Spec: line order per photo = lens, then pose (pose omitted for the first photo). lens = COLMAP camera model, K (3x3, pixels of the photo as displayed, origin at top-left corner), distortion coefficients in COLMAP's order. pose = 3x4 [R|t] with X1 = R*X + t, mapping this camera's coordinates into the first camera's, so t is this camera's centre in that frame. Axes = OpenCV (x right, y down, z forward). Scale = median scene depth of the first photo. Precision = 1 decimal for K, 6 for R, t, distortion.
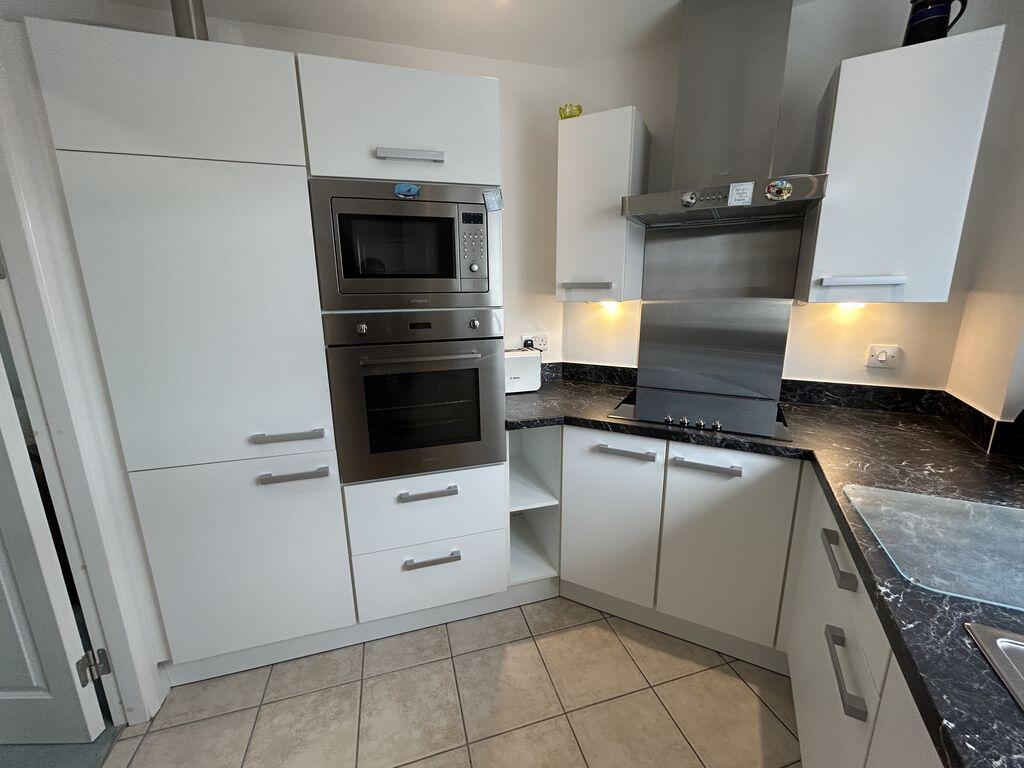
lens RADIAL K [[414.5, 0, 512.0], [0, 414.5, 384.0], [0, 0, 1]] dist [-0.000676, -0.000310]
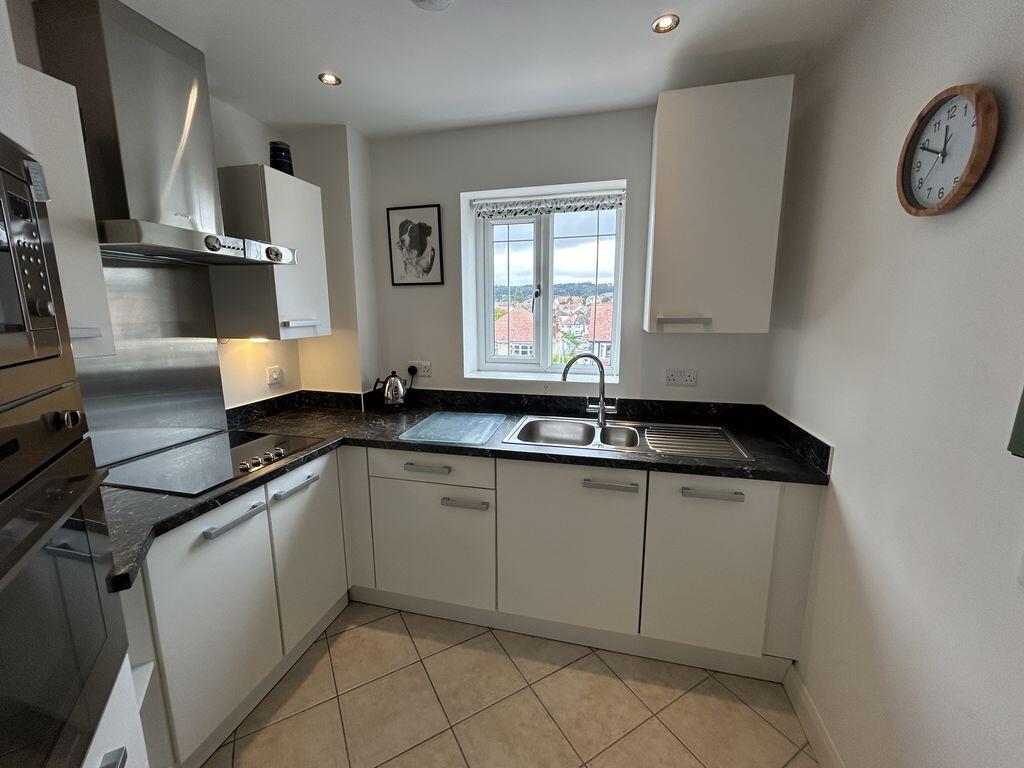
lens RADIAL K [[414.5, 0, 512.0], [0, 414.5, 384.0], [0, 0, 1]] dist [-0.000676, -0.000310]
pose [[-0.254672, -0.152902, 0.954863, -0.660270], [0.214152, 0.953987, 0.209878, -0.165558], [-0.943017, 0.257935, -0.210210, 0.569036]]
